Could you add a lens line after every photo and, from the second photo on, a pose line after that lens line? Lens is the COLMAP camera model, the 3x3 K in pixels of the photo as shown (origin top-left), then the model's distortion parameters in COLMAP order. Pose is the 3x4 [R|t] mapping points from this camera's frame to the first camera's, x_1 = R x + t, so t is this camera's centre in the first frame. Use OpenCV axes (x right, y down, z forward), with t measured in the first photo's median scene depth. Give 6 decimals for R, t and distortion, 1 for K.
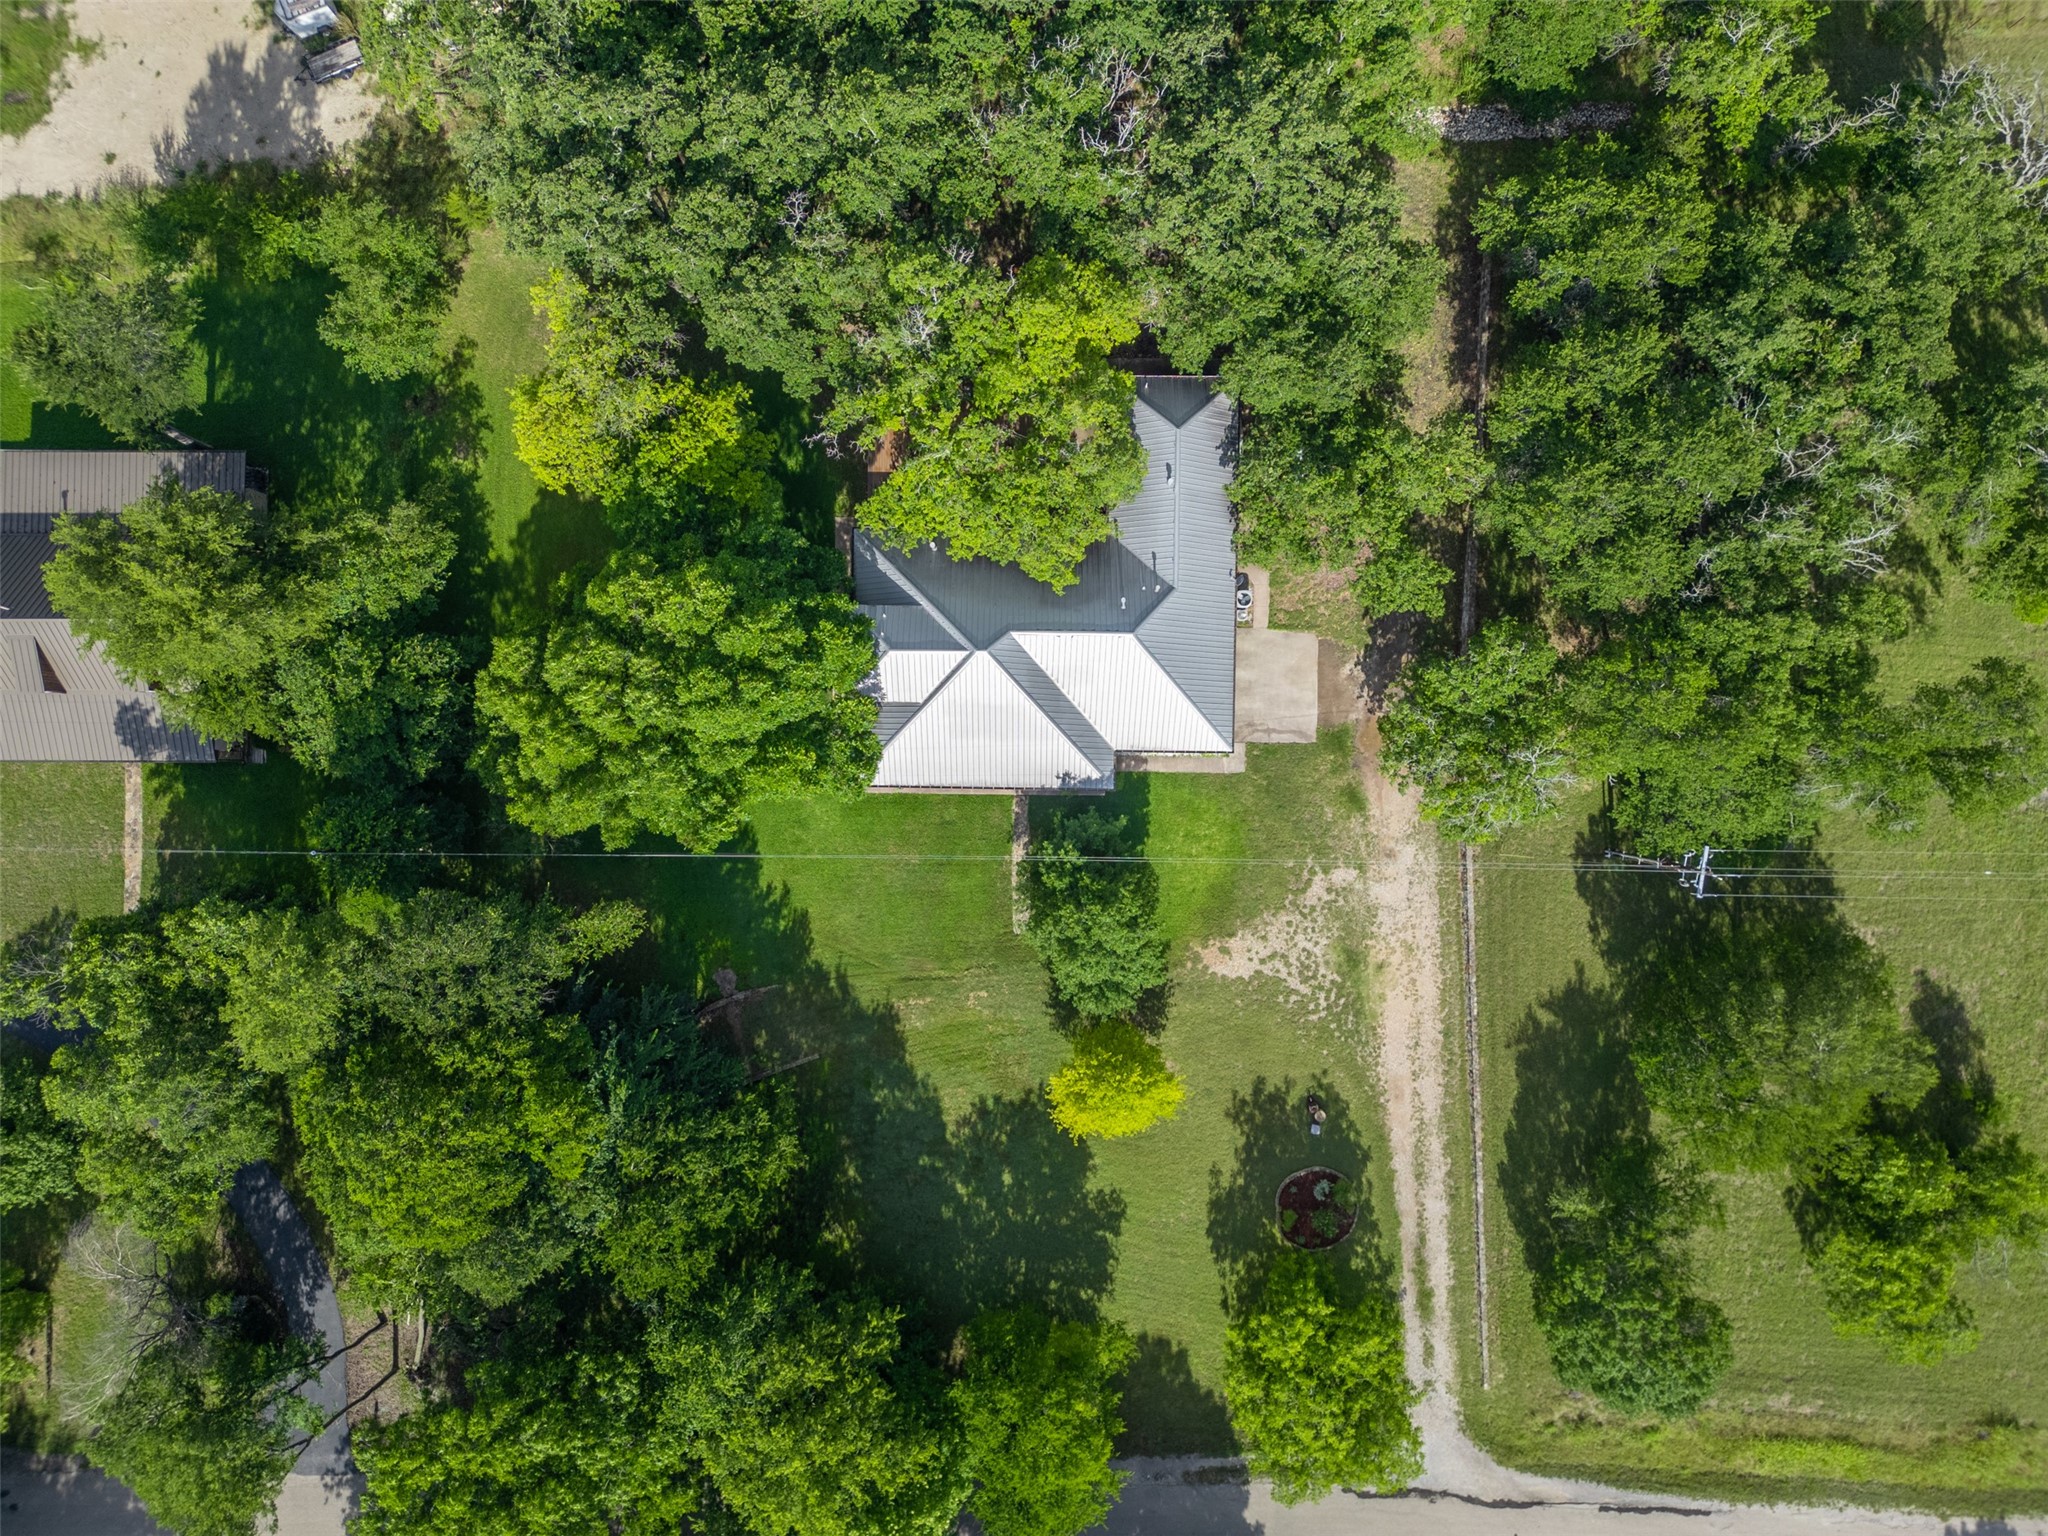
lens RADIAL K [[1419.4, 0, 1036.7], [0, 1419.4, 761.5], [0, 0, 1]] dist [0.058691, -0.064807]
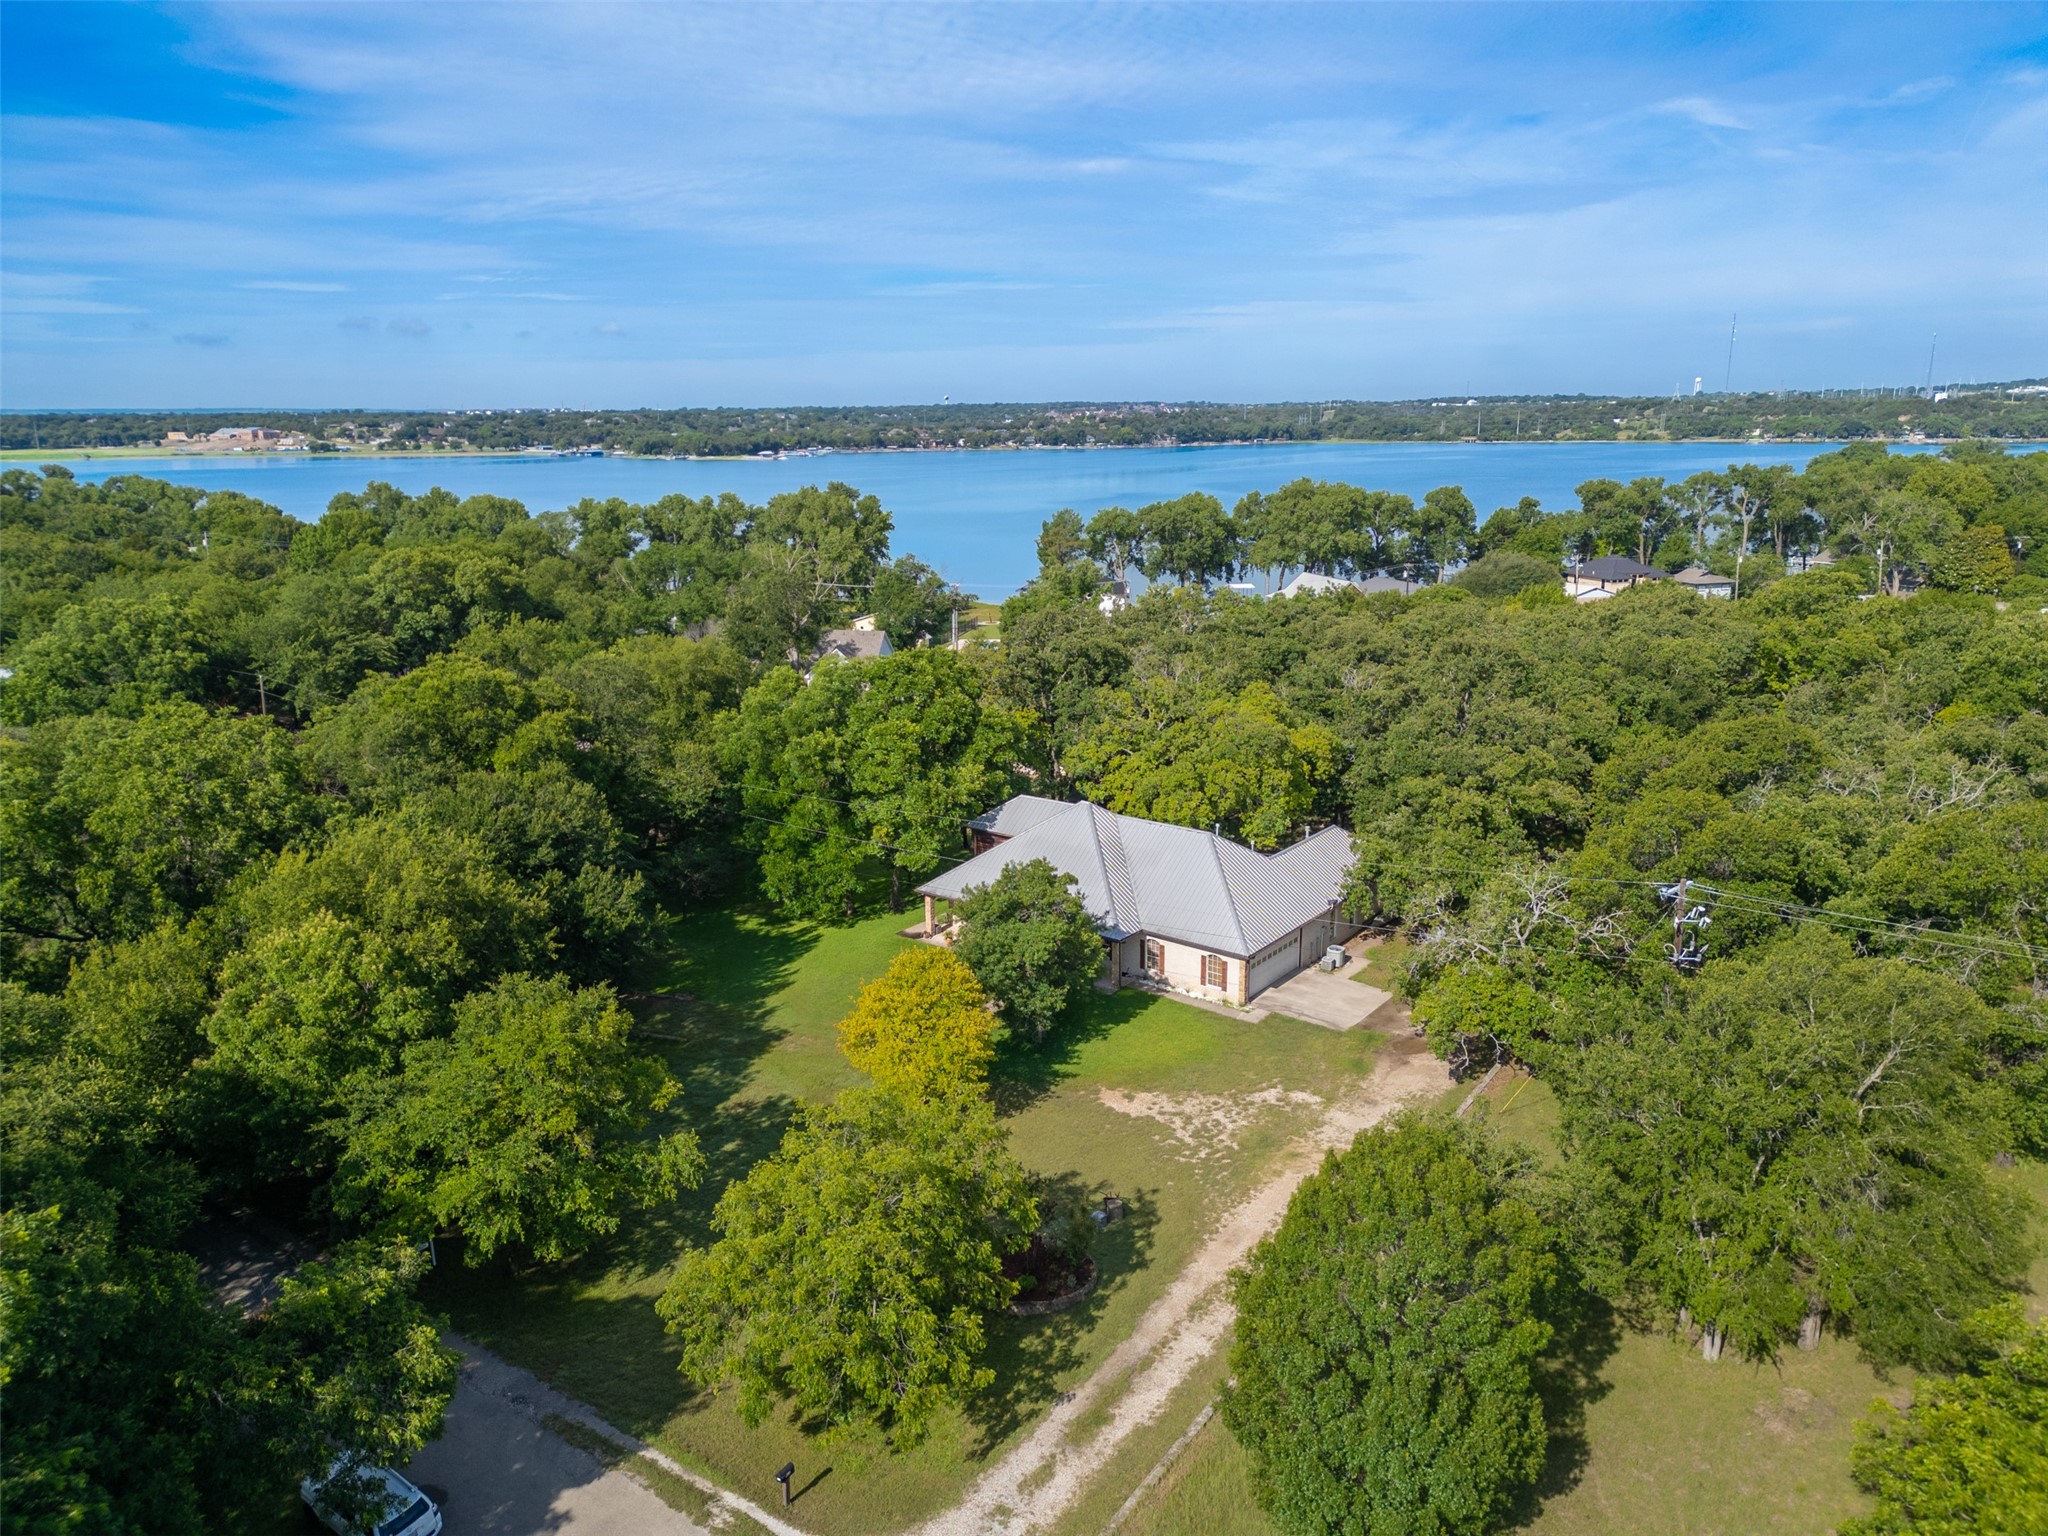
lens RADIAL K [[1419.4, 0, 1036.7], [0, 1419.4, 761.5], [0, 0, 1]] dist [0.058691, -0.064807]
pose [[0.807143, 0.131662, -0.575487, 0.529831], [-0.589619, 0.228475, -0.774693, 0.746123], [0.029486, 0.964606, 0.262043, 0.605475]]
